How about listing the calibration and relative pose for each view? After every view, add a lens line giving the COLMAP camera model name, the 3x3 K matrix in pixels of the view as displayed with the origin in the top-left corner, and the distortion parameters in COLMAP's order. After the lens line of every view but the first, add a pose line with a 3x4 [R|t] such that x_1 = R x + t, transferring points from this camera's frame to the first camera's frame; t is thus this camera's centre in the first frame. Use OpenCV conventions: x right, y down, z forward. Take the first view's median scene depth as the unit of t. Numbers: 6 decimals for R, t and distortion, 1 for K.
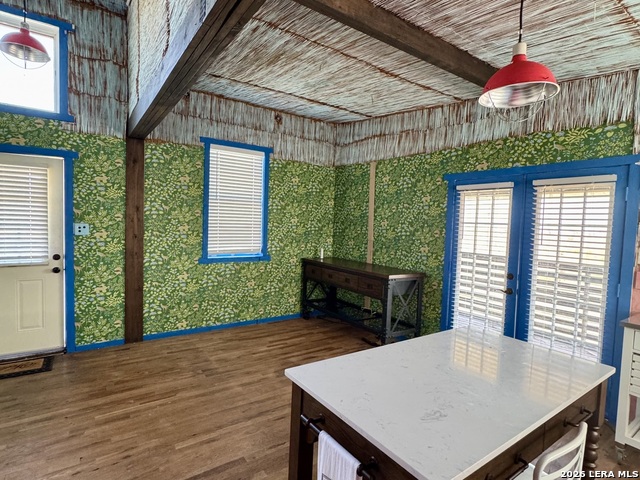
lens RADIAL K [[340.0, 0, 320.0], [0, 340.0, 240.0], [0, 0, 1]] dist [-0.003781, 0.001957]
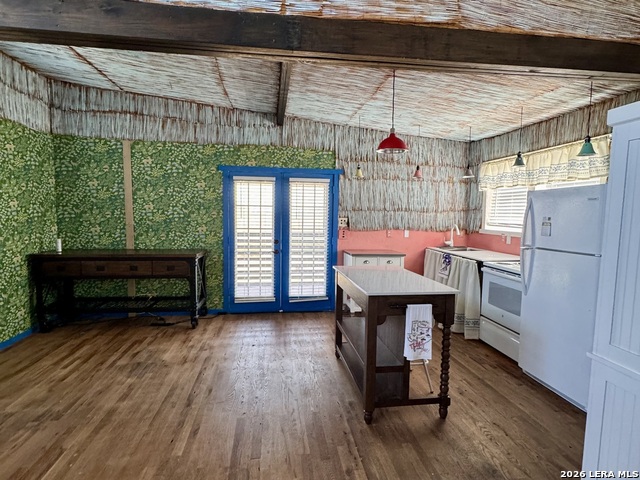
lens RADIAL K [[340.0, 0, 320.0], [0, 340.0, 240.0], [0, 0, 1]] dist [-0.003781, 0.001957]
pose [[0.457578, -0.102183, 0.883278, -0.494997], [0.047322, 0.994766, 0.090566, -0.018602], [-0.887909, 0.000358, 0.460018, 0.112385]]
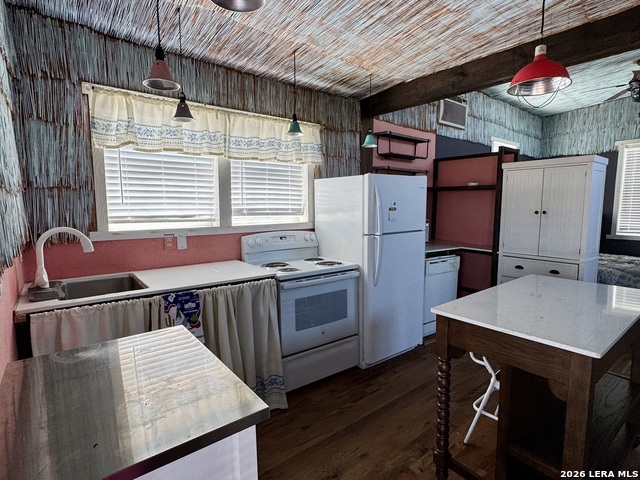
lens RADIAL K [[340.0, 0, 320.0], [0, 340.0, 240.0], [0, 0, 1]] dist [-0.003781, 0.001957]
pose [[-0.998543, -0.030051, -0.044815, 0.422463], [-0.036608, 0.987466, 0.153530, -0.007334], [0.039640, 0.154947, -0.987127, 0.676021]]
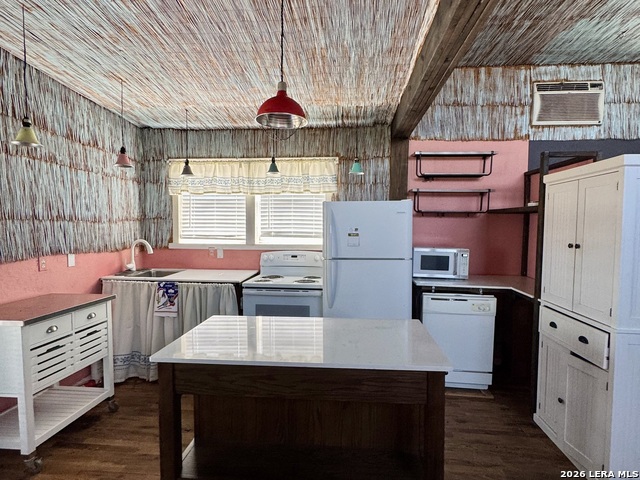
lens RADIAL K [[340.0, 0, 320.0], [0, 340.0, 240.0], [0, 0, 1]] dist [-0.003781, 0.001957]
pose [[-0.755830, -0.070610, 0.650950, -0.123001], [-0.000901, 0.994279, 0.106806, -0.030876], [-0.654768, 0.080141, -0.751569, 0.564950]]
